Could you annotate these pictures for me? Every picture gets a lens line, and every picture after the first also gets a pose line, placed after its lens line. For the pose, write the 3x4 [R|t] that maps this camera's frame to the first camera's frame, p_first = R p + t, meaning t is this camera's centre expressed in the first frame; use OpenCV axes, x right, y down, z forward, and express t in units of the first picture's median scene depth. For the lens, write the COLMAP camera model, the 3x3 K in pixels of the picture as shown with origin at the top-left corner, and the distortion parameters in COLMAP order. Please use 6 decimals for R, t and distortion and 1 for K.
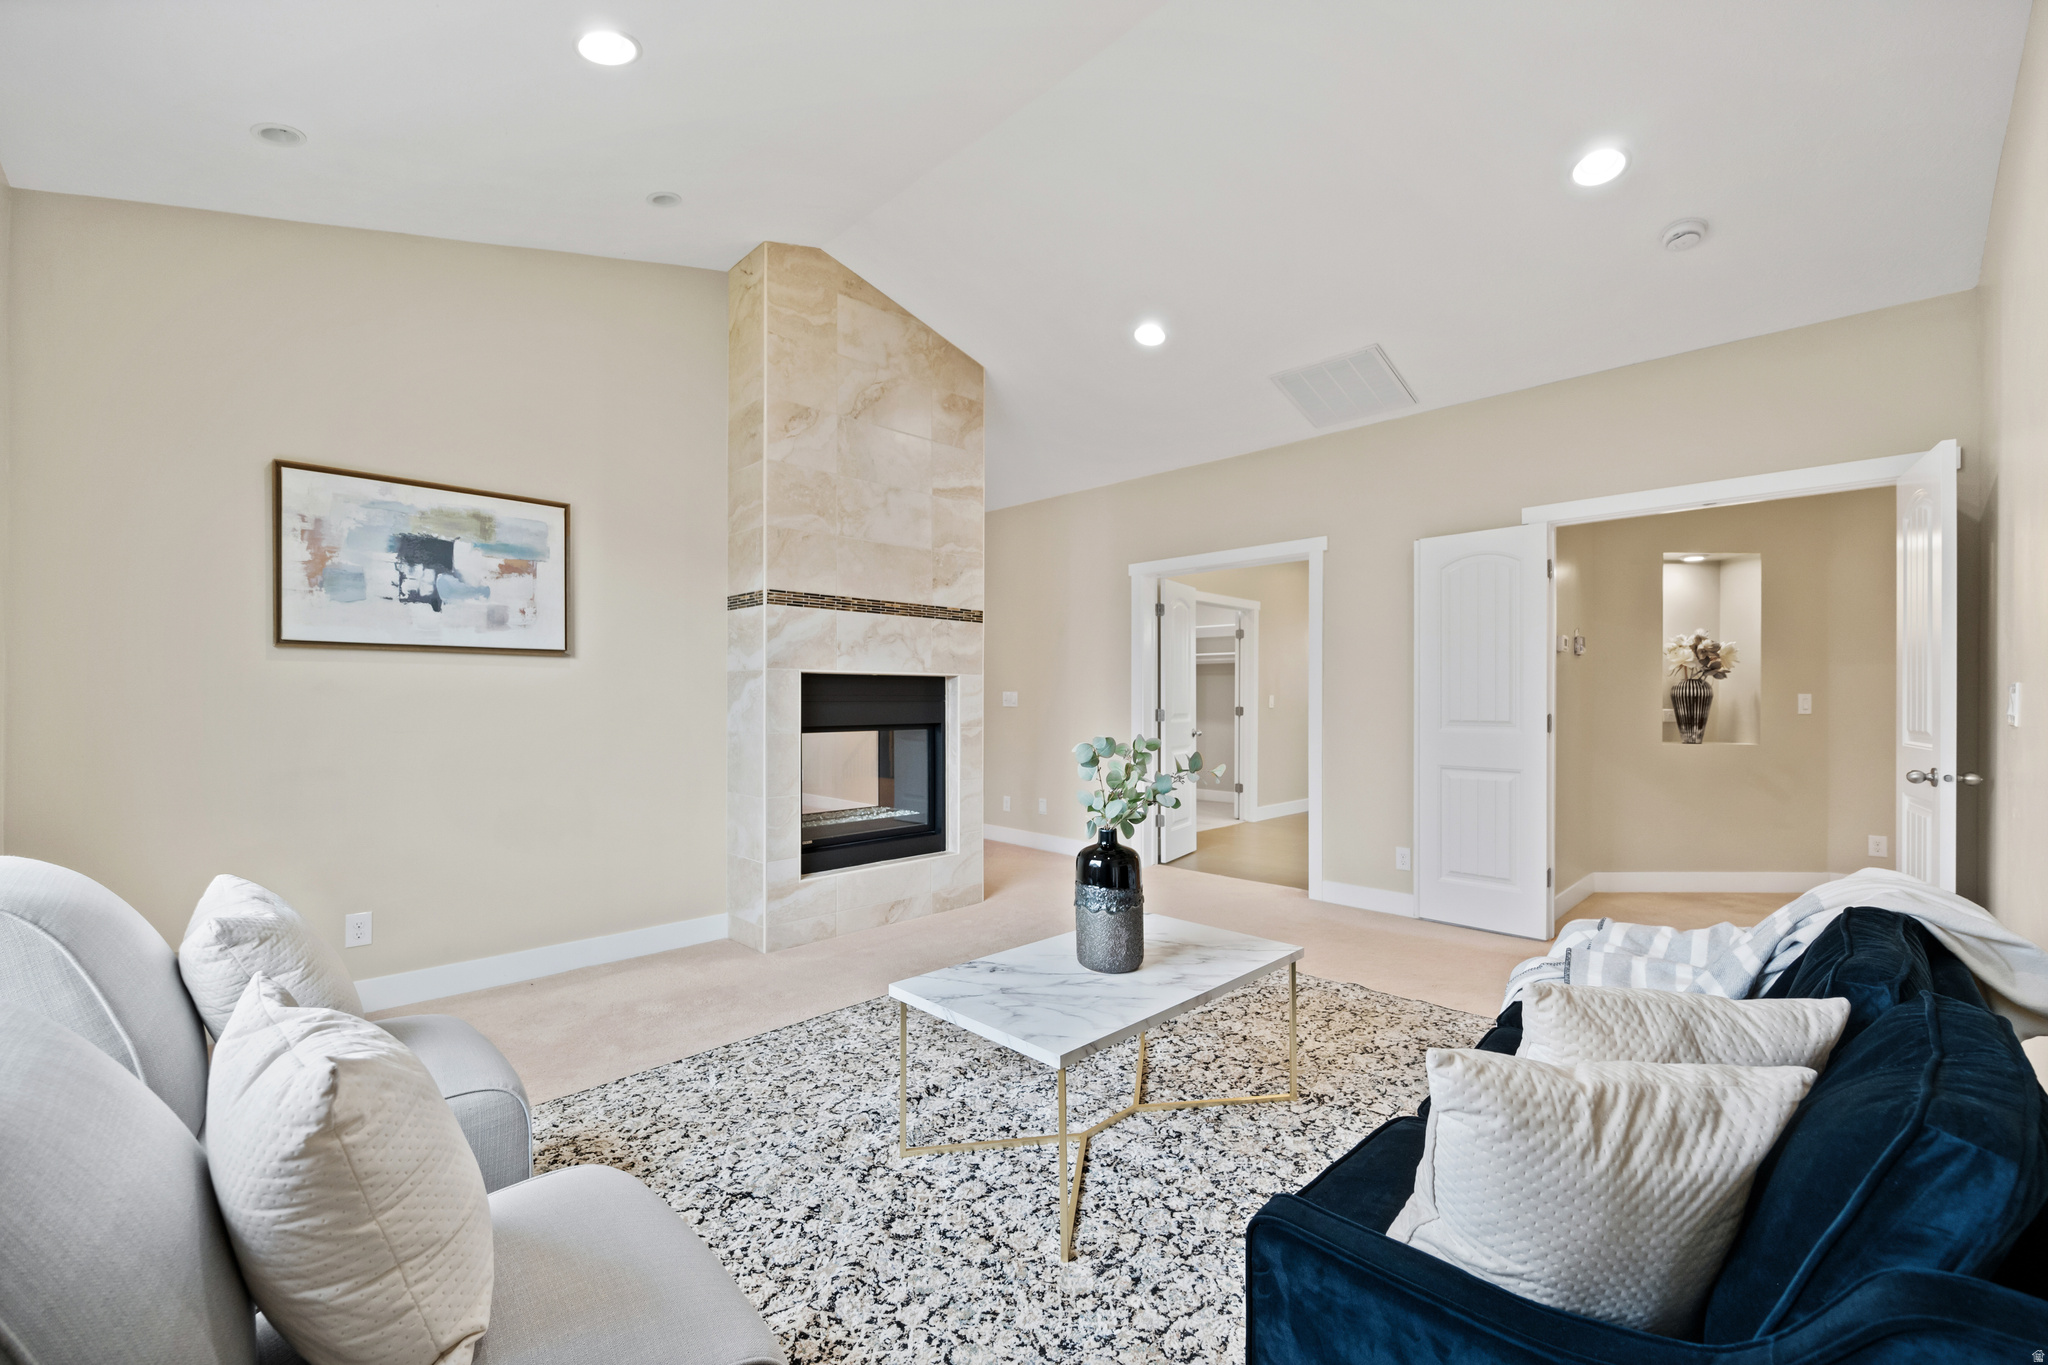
lens RADIAL K [[831.6, 0, 1022.9], [0, 831.6, 693.4], [0, 0, 1]] dist [0.002478, 0.000149]
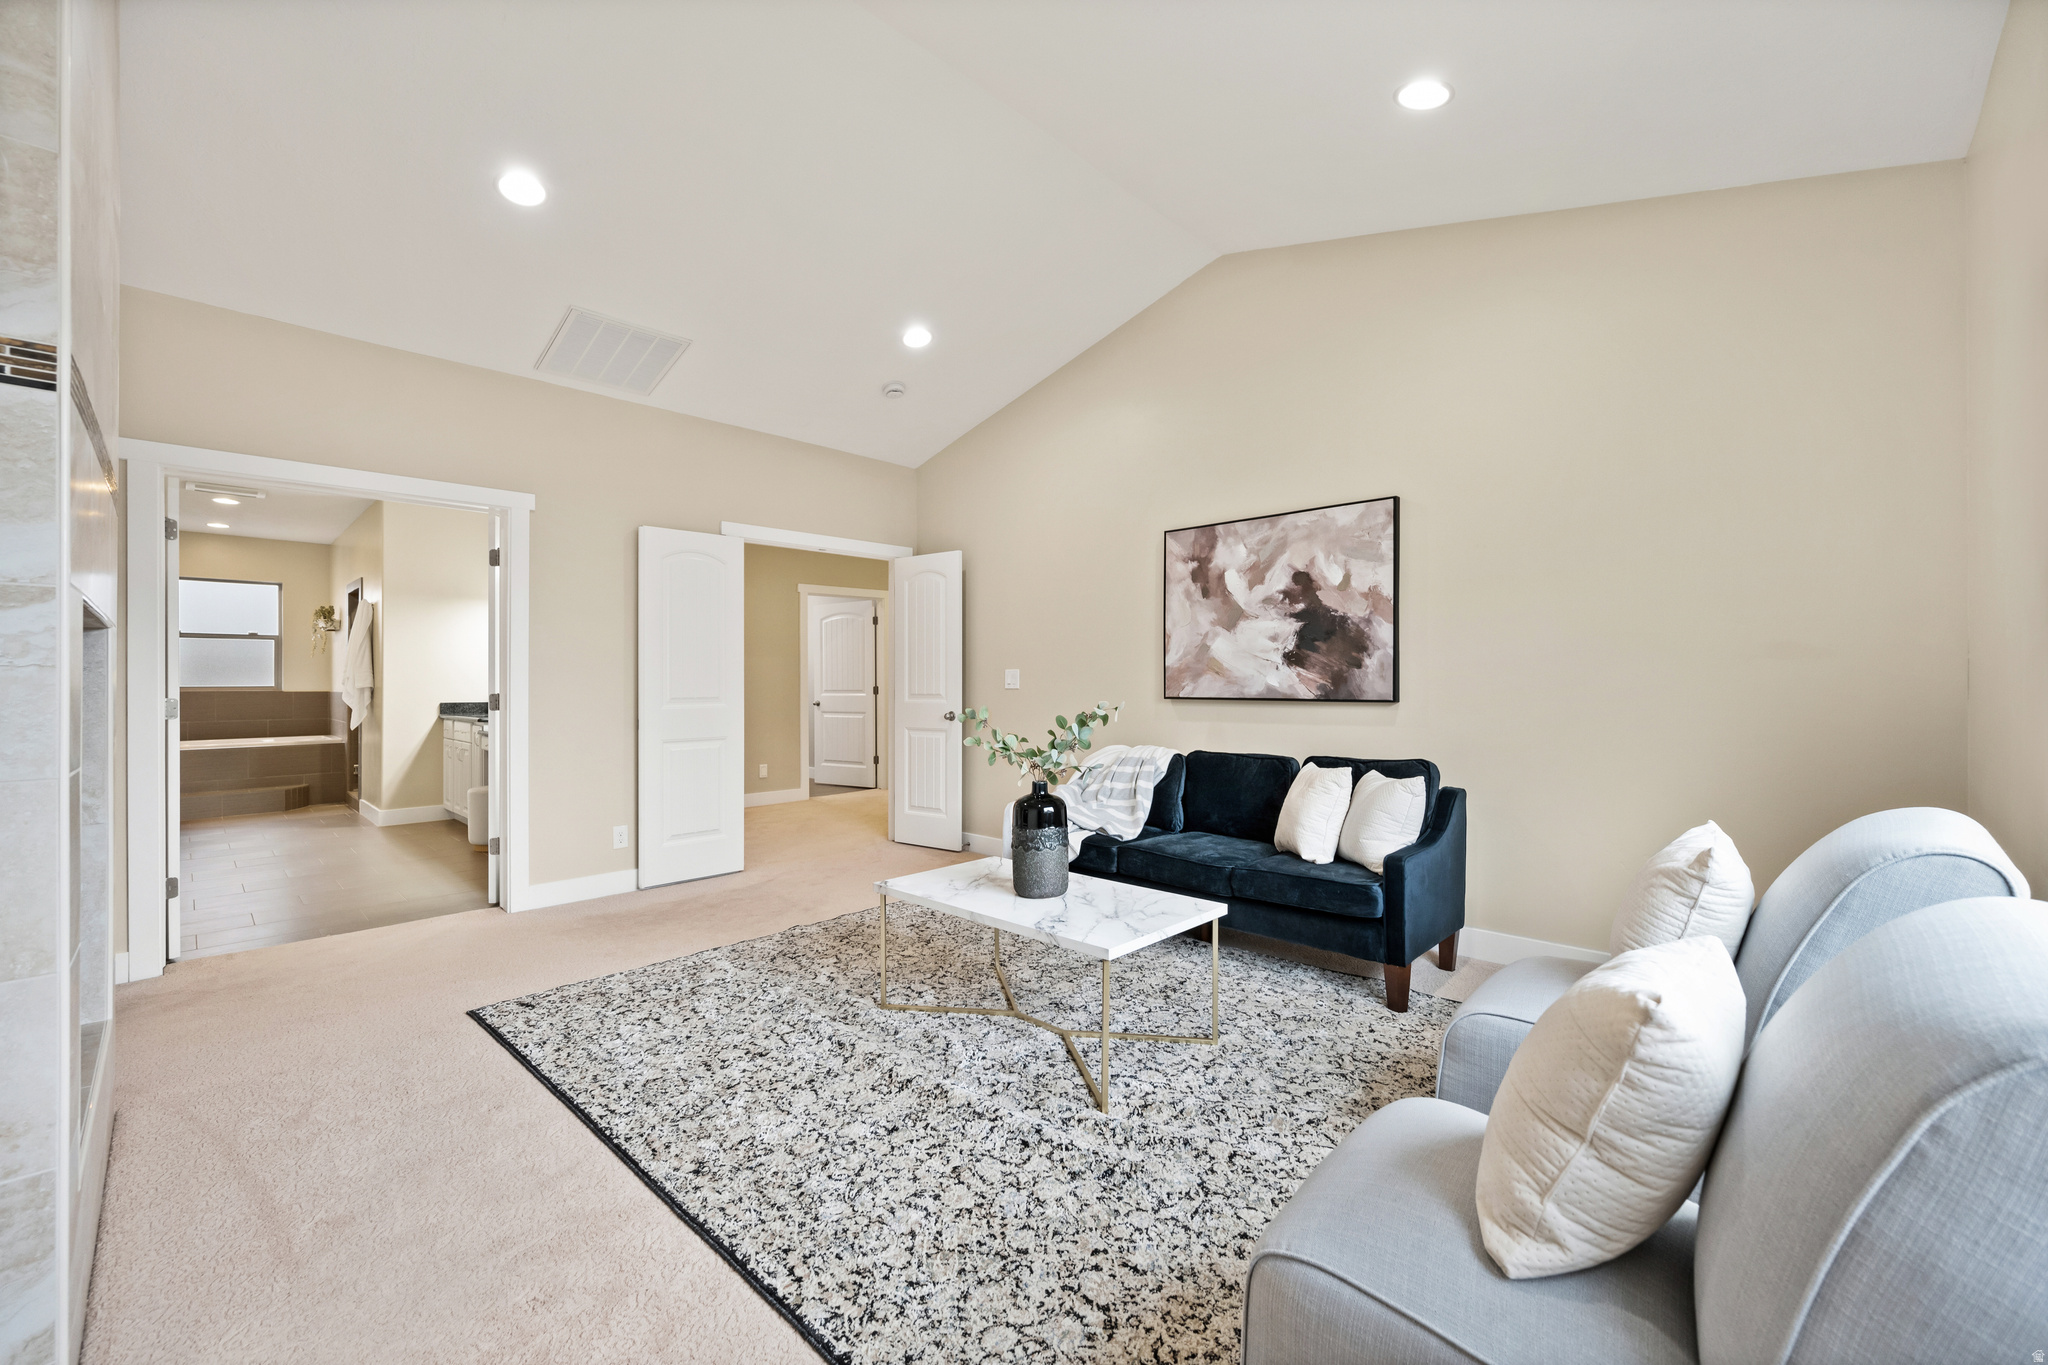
lens RADIAL K [[825.8, 0, 1023.7], [0, 825.8, 676.6], [0, 0, 1]] dist [0.001452, -0.000005]
pose [[-0.016669, 0.001823, 0.999859, -0.702803], [0.001159, 0.999998, -0.001804, 0.008374], [-0.999860, 0.001129, -0.016671, 0.668107]]
